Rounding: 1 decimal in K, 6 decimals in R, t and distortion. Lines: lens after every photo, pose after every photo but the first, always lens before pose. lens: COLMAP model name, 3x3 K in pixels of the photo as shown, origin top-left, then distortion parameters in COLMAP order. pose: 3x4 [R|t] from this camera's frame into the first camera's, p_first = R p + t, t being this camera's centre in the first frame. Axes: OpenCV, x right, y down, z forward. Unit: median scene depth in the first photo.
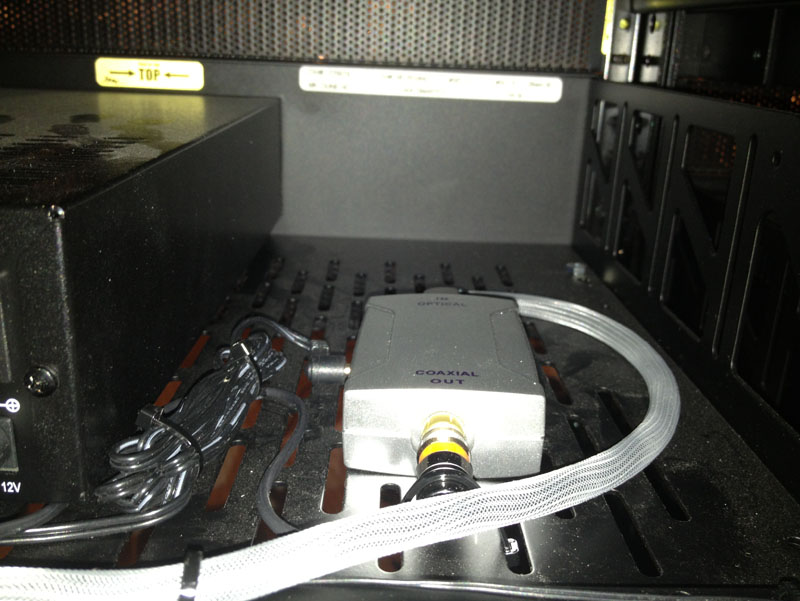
lens RADIAL K [[774.0, 0, 400.0], [0, 774.0, 300.5], [0, 0, 1]] dist [0.098365, -0.238850]
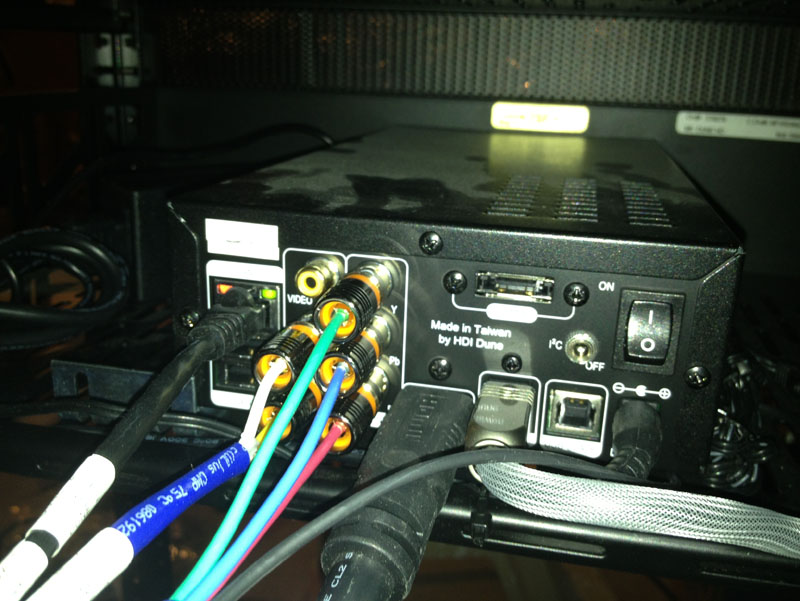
lens RADIAL K [[786.4, 0, 400.0], [0, 786.4, 300.5], [0, 0, 1]] dist [0.104118, -0.270176]
pose [[0.976493, 0.060694, -0.206827, -0.285778], [-0.067056, 0.997463, -0.023883, 0.017213], [0.204852, 0.037191, 0.978086, -0.171249]]
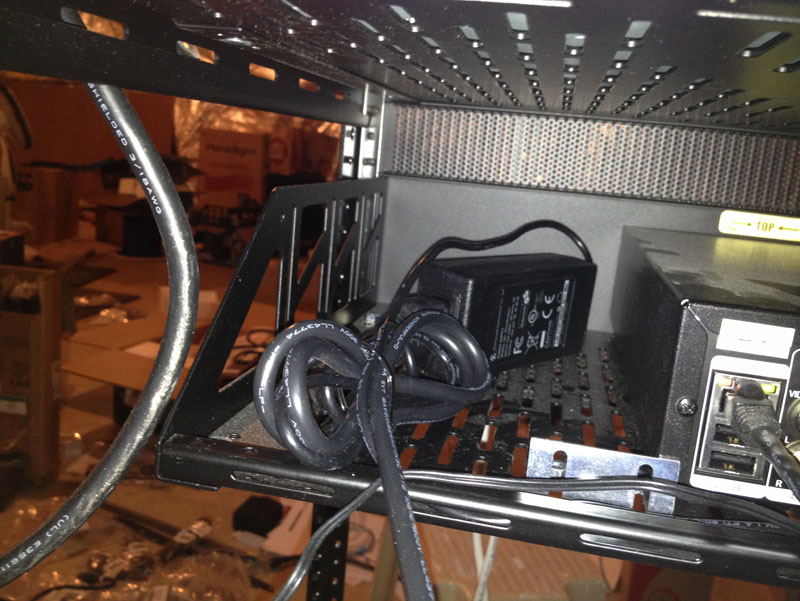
lens RADIAL K [[786.4, 0, 400.0], [0, 786.4, 300.5], [0, 0, 1]] dist [0.104118, -0.270176]
pose [[0.978697, 0.089268, -0.184889, -0.707021], [-0.114105, 0.985141, -0.128361, 0.053361], [0.170683, 0.146723, 0.974341, -0.317411]]
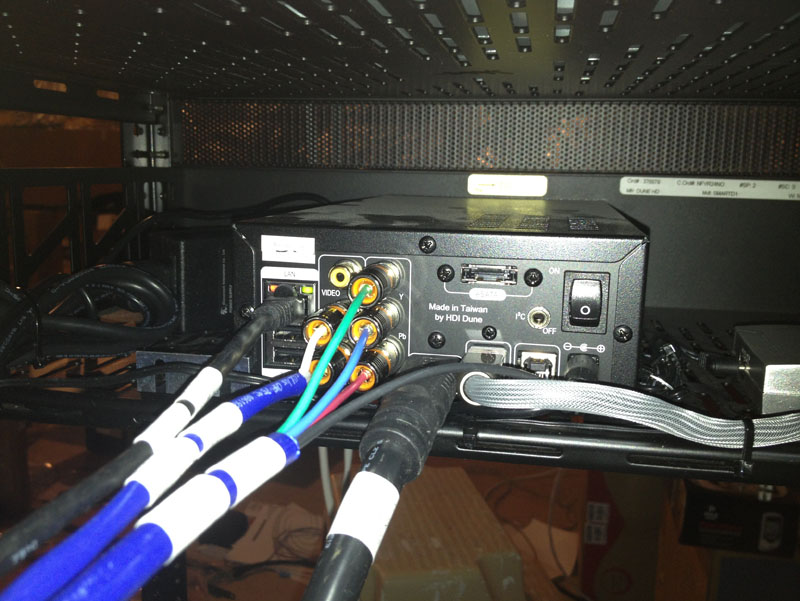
lens RADIAL K [[786.4, 0, 400.0], [0, 786.4, 300.5], [0, 0, 1]] dist [0.104118, -0.270176]
pose [[0.982112, 0.011883, -0.187922, -0.262211], [-0.040738, 0.987779, -0.150441, 0.136475], [0.183838, 0.155406, 0.970594, -0.374606]]
